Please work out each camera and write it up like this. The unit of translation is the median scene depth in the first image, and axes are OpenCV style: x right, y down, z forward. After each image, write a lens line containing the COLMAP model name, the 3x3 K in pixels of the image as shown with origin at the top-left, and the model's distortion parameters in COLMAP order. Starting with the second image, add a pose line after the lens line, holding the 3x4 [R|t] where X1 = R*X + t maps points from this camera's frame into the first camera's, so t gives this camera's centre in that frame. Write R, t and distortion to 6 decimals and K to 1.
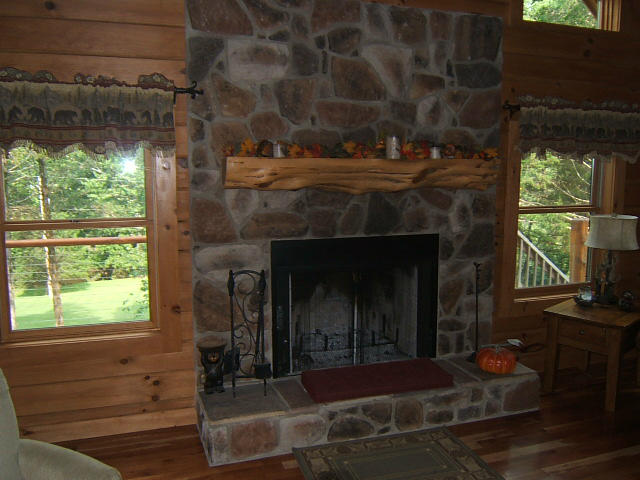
lens RADIAL K [[565.8, 0, 311.3], [0, 565.8, 239.2], [0, 0, 1]] dist [-0.050425, -0.004333]
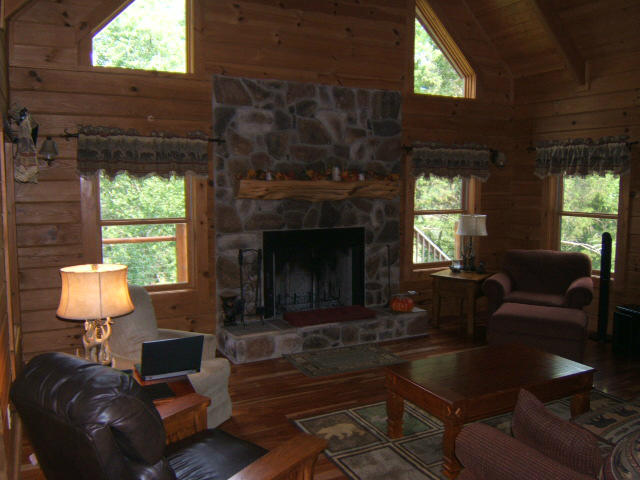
lens RADIAL K [[565.8, 0, 311.3], [0, 565.8, 239.2], [0, 0, 1]] dist [-0.050425, -0.004333]
pose [[0.990311, -0.015660, 0.137978, -0.156685], [0.019641, 0.999428, -0.027539, 0.071449], [-0.137468, 0.029982, 0.990052, -0.610556]]
